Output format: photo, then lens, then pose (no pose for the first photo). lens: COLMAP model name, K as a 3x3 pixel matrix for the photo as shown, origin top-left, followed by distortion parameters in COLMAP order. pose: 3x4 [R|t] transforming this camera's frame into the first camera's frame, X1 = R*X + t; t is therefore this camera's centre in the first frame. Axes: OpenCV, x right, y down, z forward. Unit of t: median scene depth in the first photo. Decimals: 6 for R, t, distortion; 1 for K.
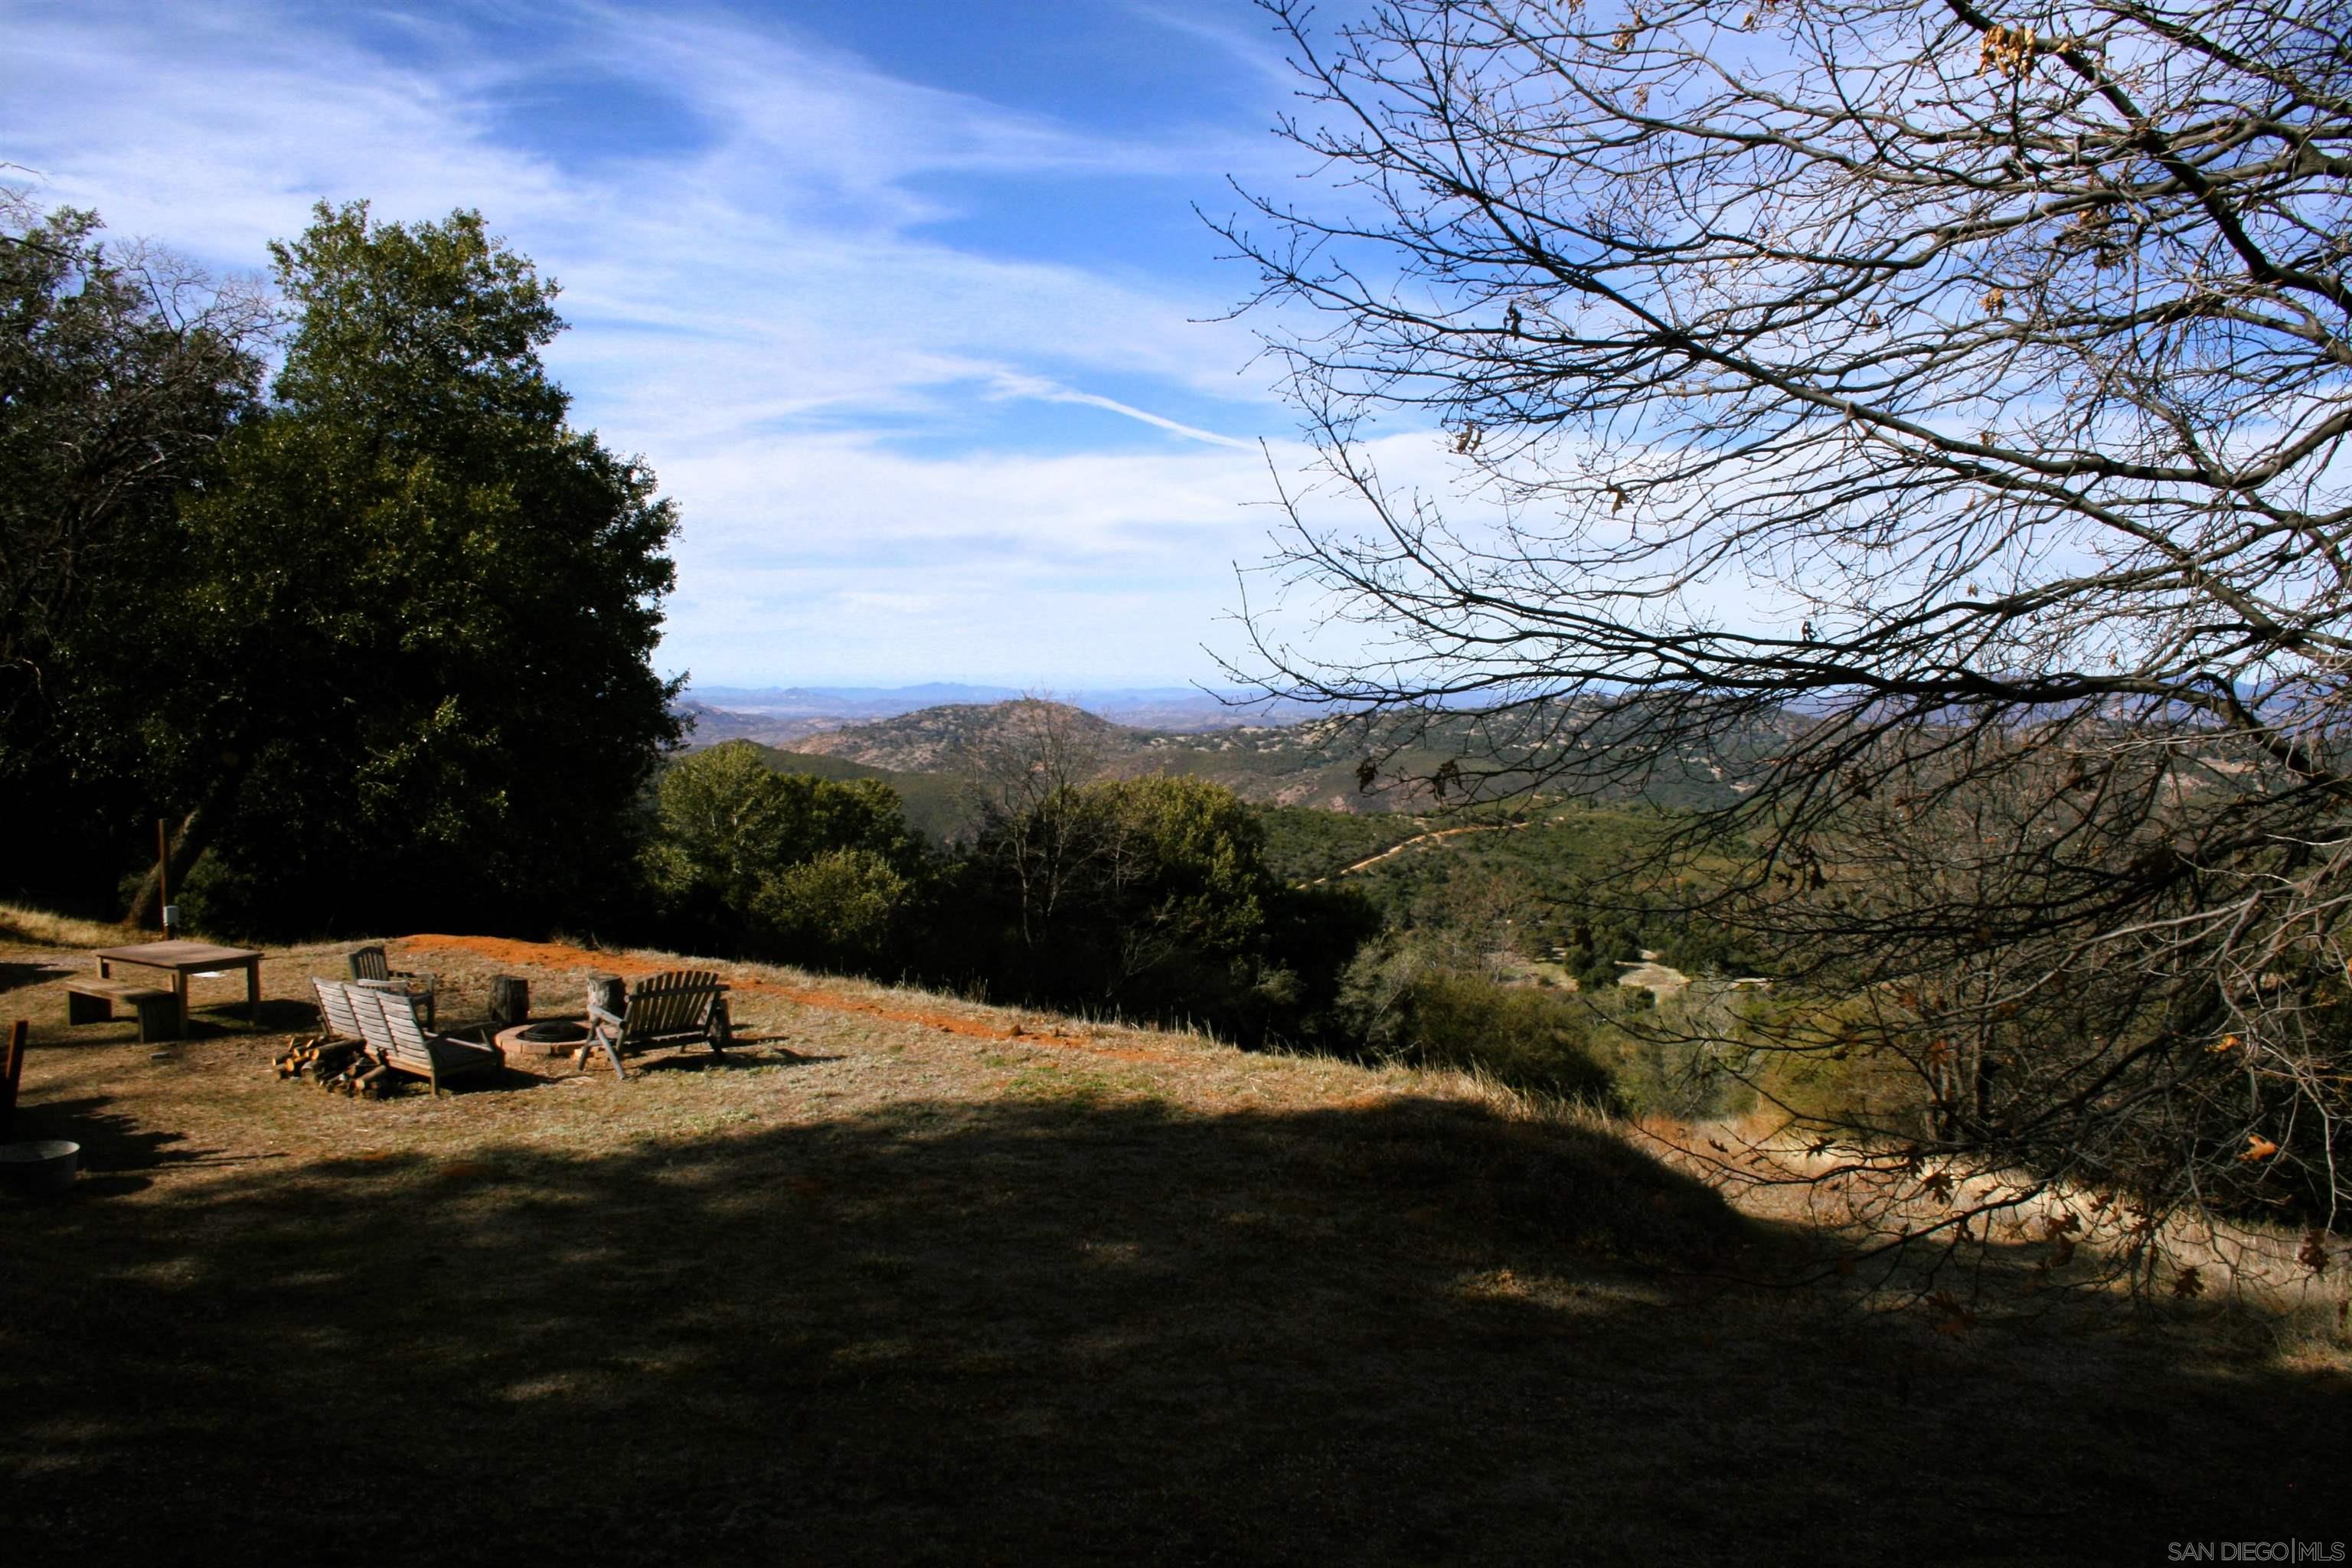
lens RADIAL K [[2045.0, 0, 1140.2], [0, 2045.0, 821.9], [0, 0, 1]] dist [-0.143043, 0.118604]
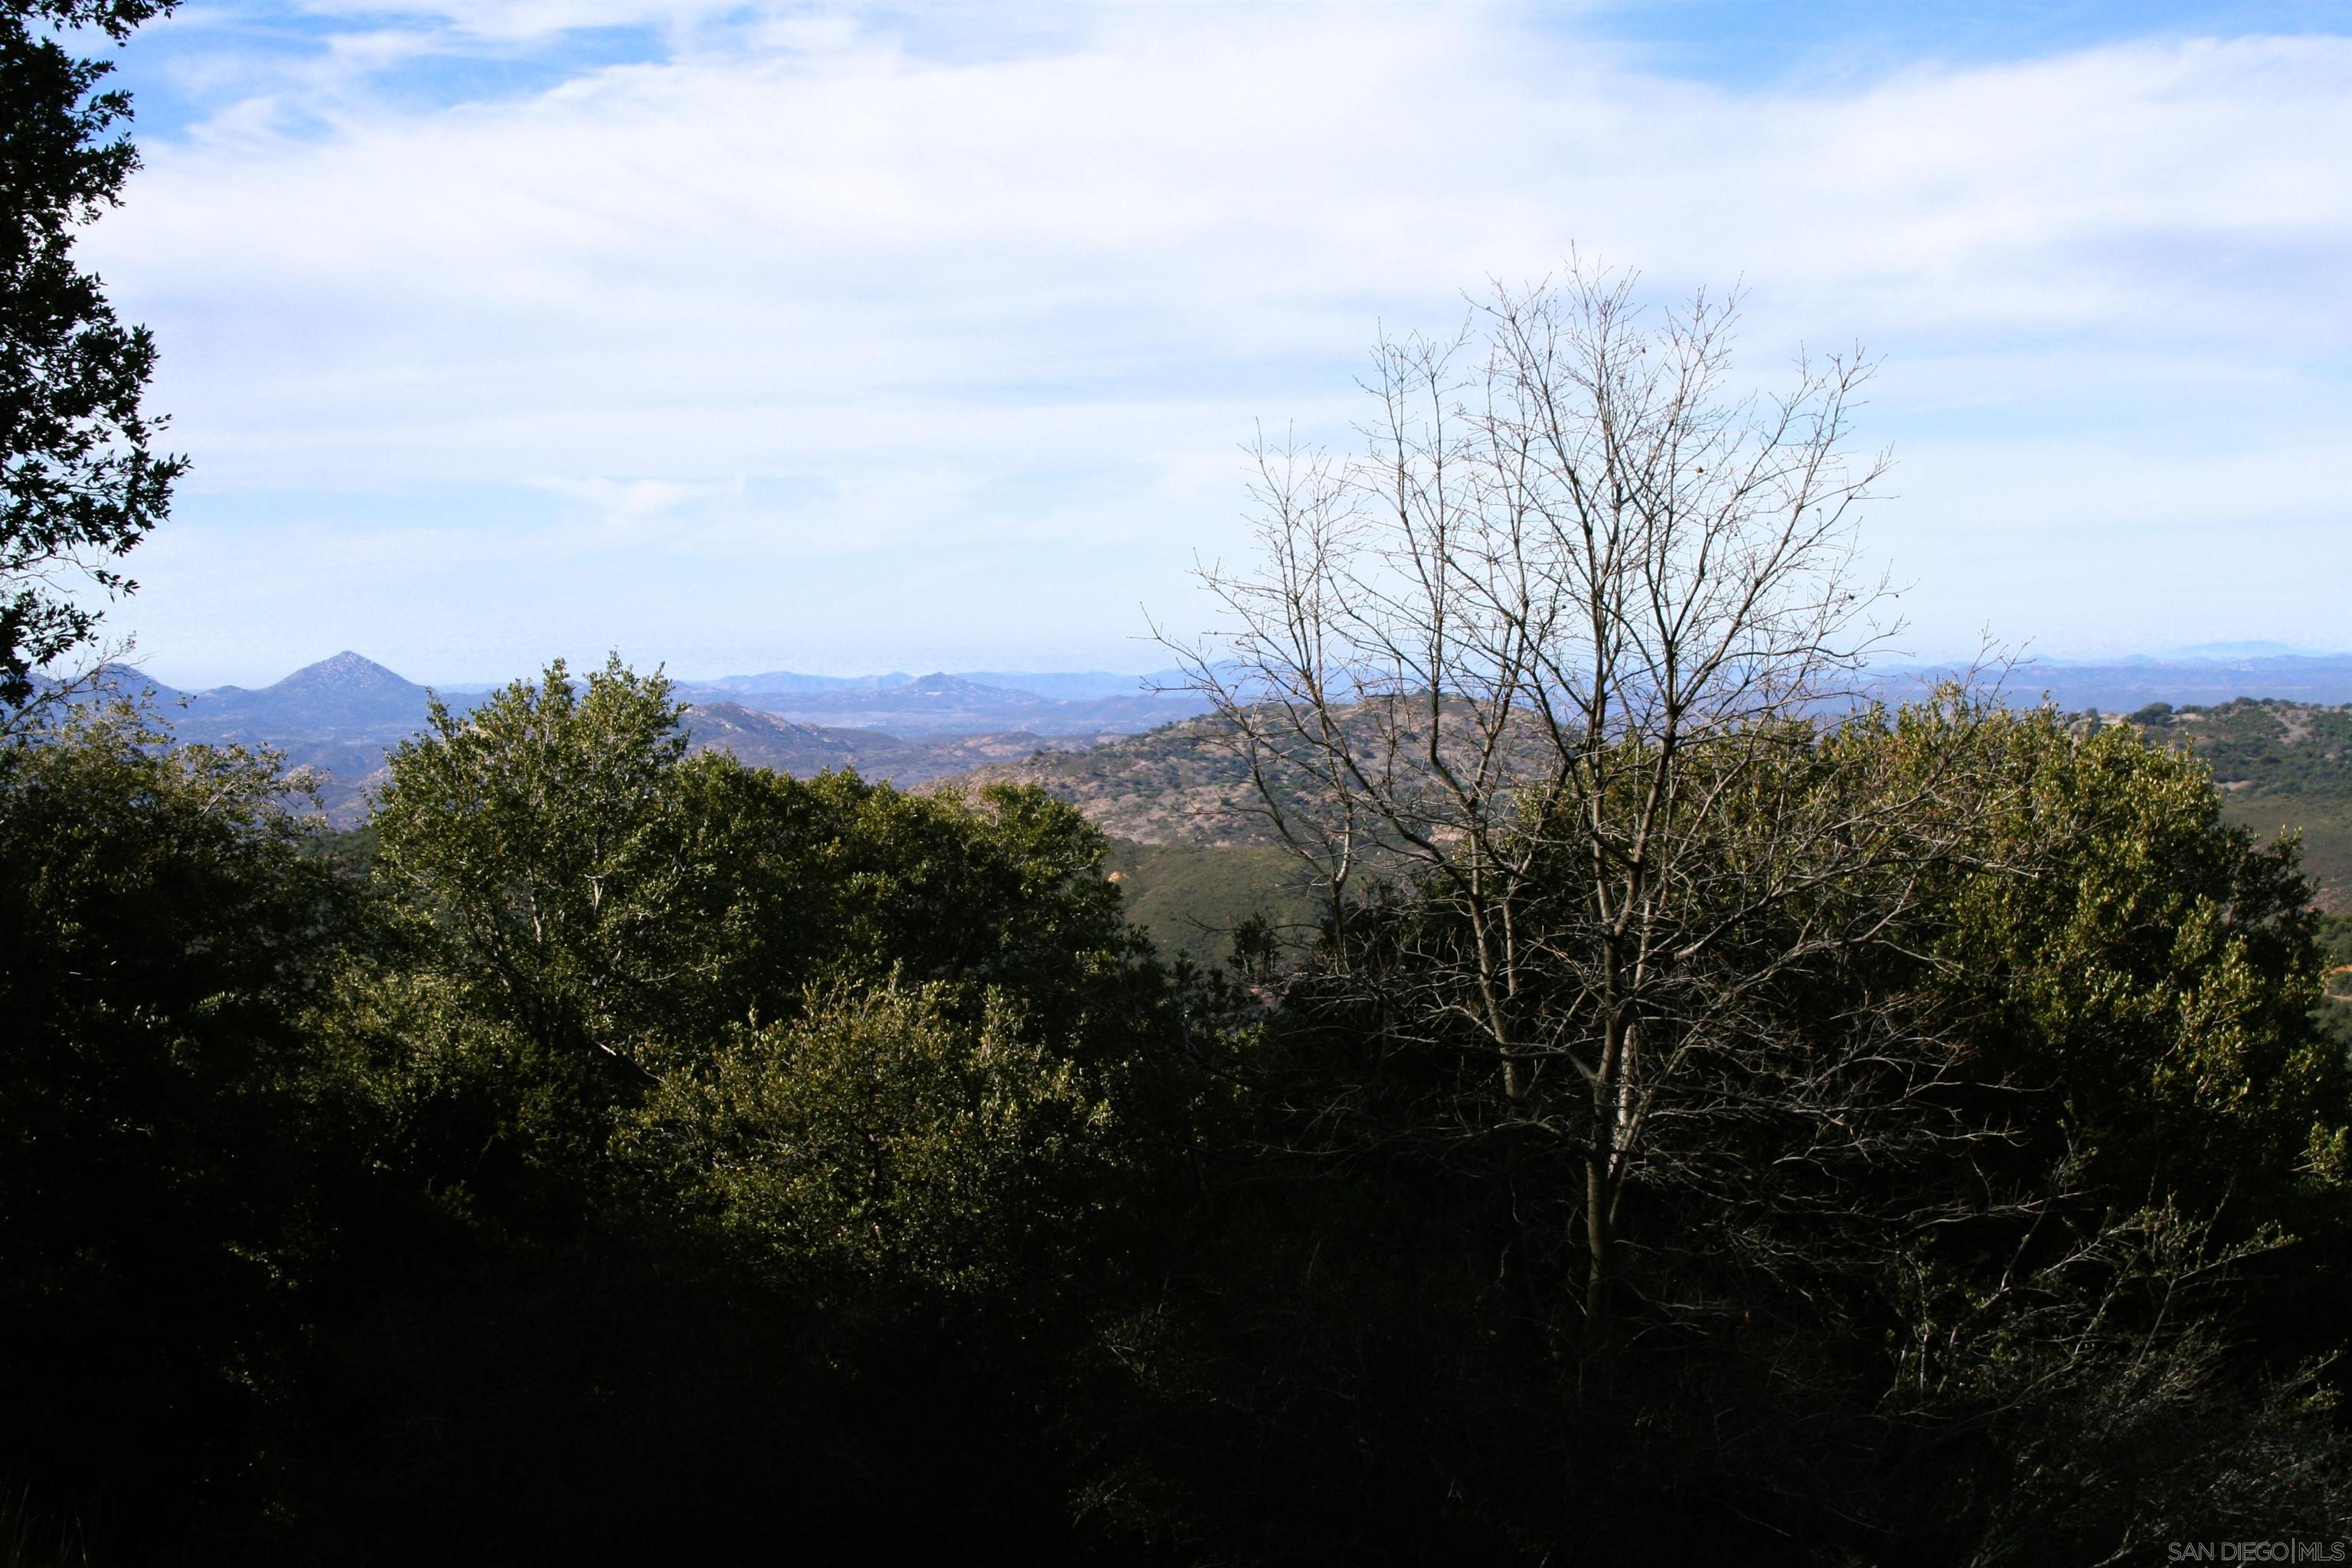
lens RADIAL K [[4279.2, 0, 1183.4], [0, 4279.2, 781.7], [0, 0, 1]] dist [0.099452, 0.000000]
pose [[0.993834, -0.008064, -0.110588, -0.056052], [0.003709, 0.999211, -0.039532, 0.020630], [0.110820, 0.038878, 0.993080, 0.695910]]
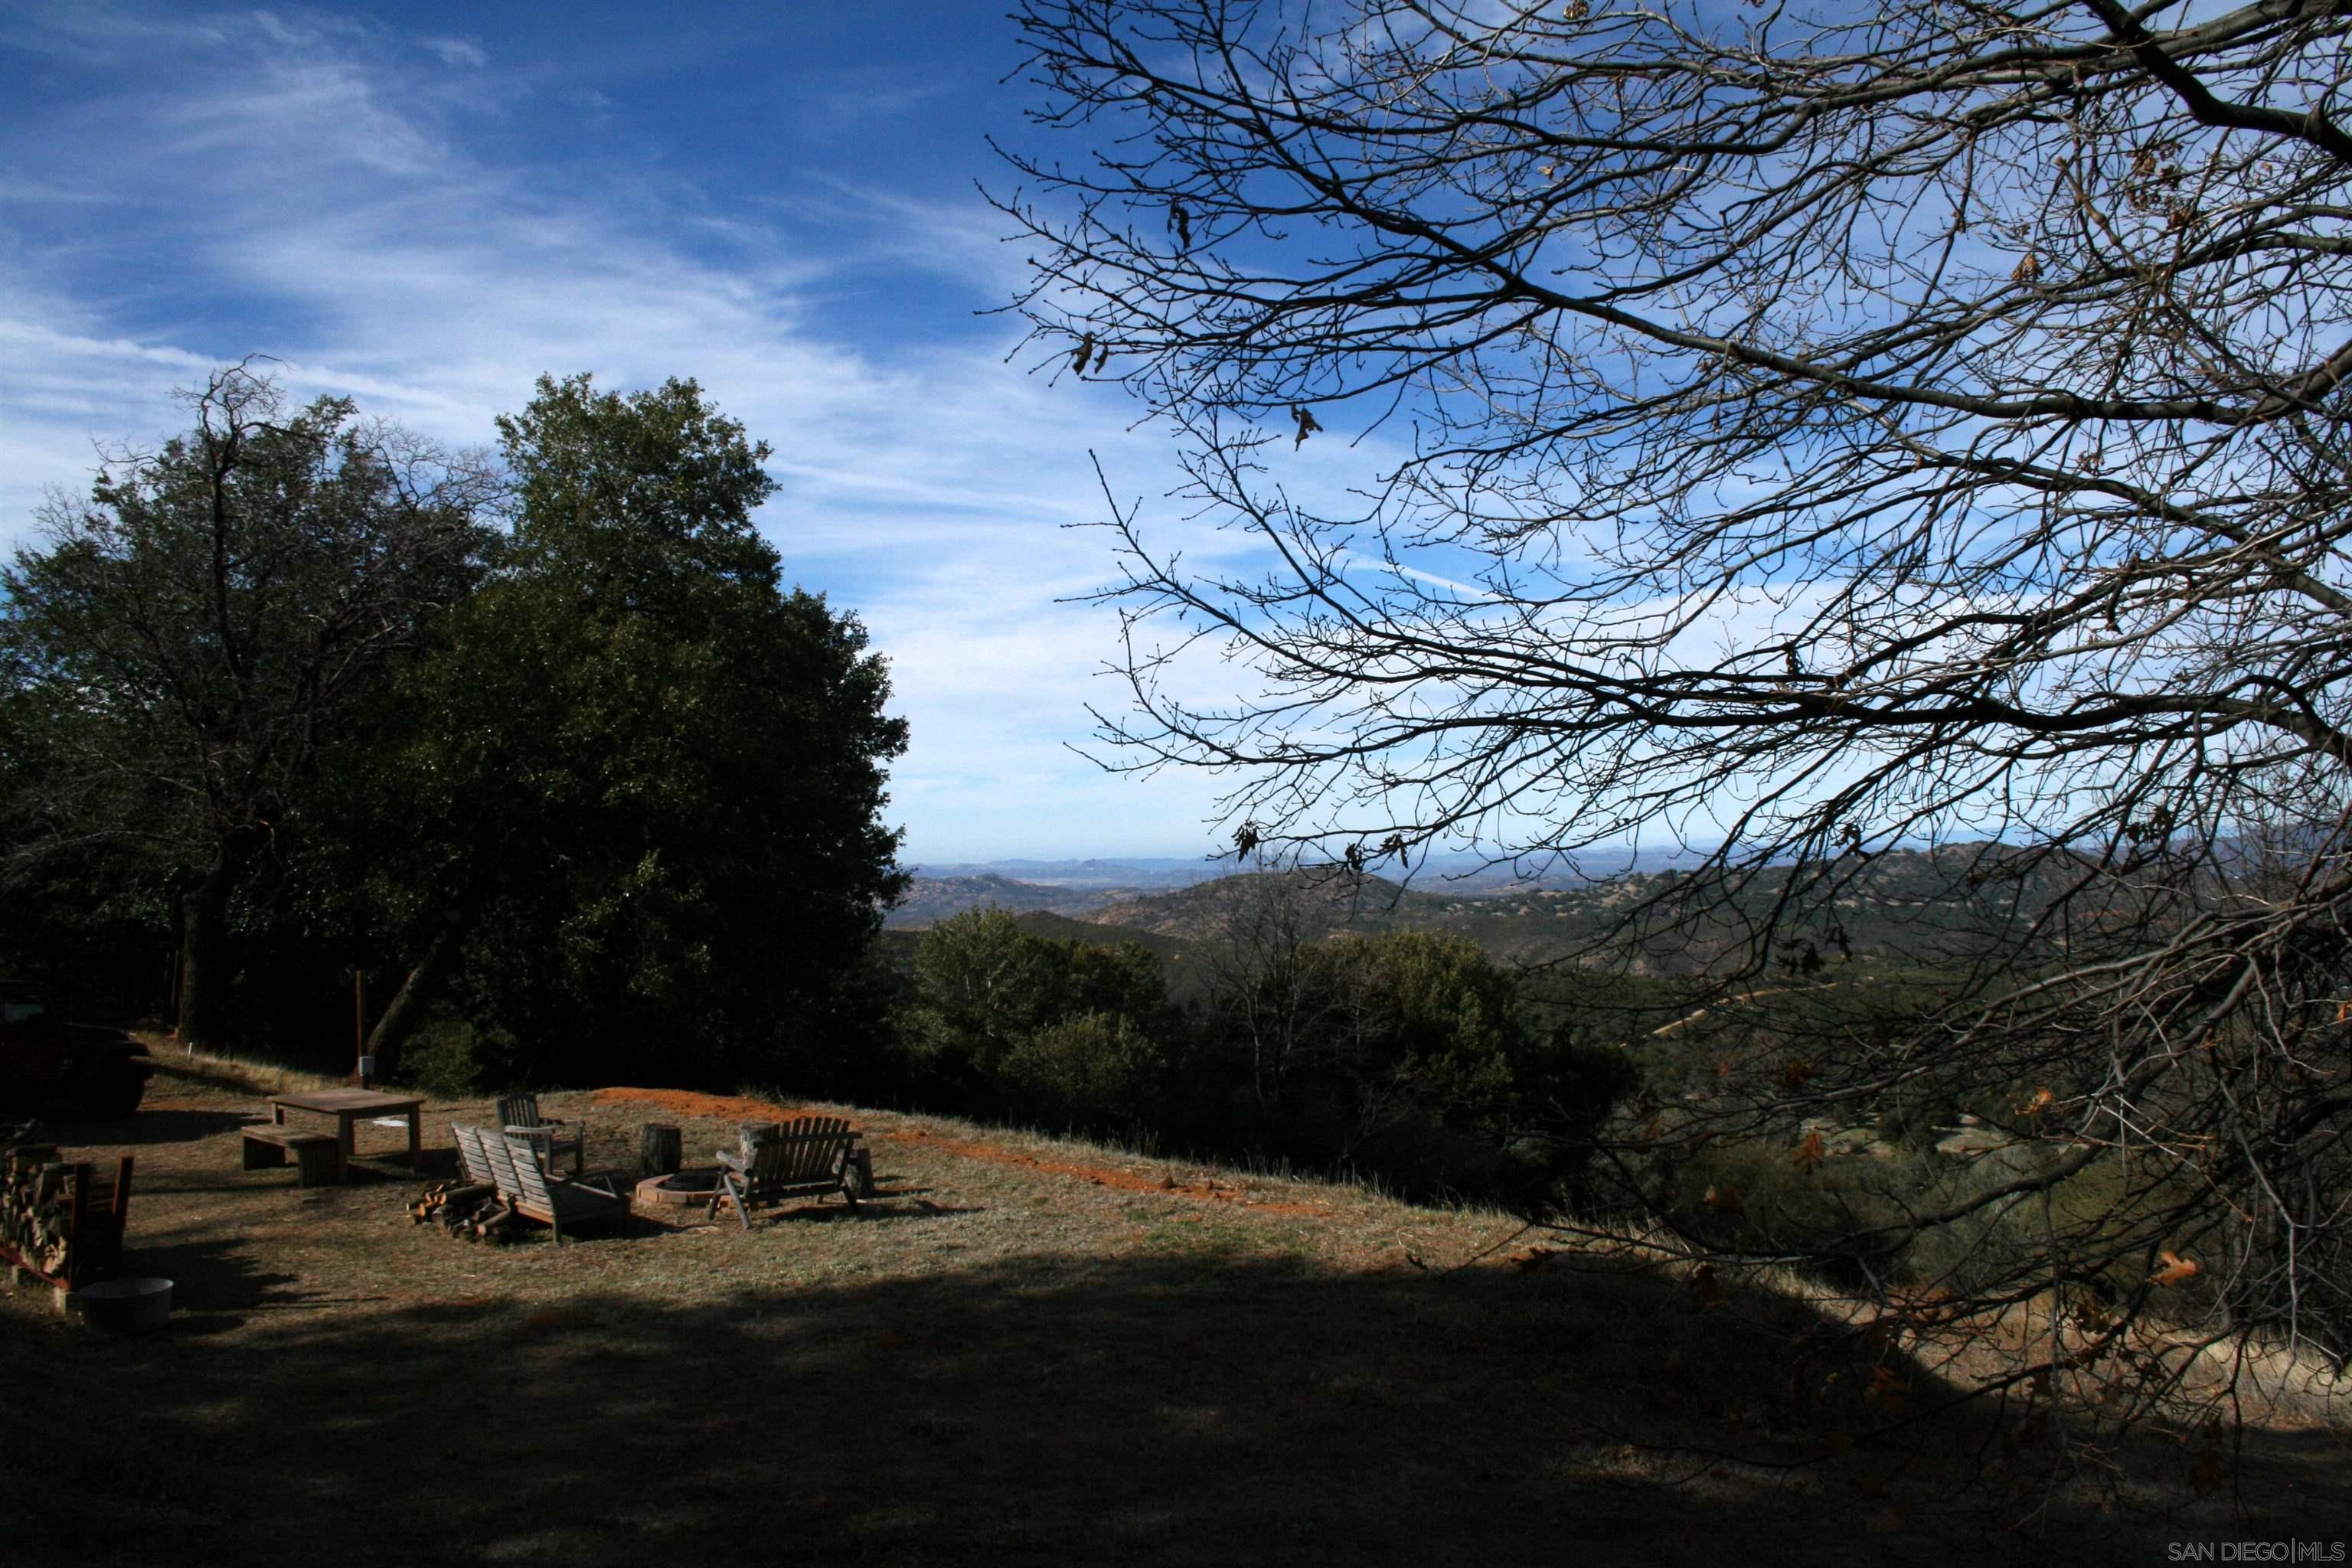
lens RADIAL K [[2045.0, 0, 1123.5], [0, 2045.0, 823.9], [0, 0, 1]] dist [-0.143043, 0.118604]
pose [[0.988237, -0.019910, -0.151628, 0.044317], [0.007529, 0.996621, -0.081792, 0.008912], [0.152744, 0.079689, 0.985048, 0.035529]]
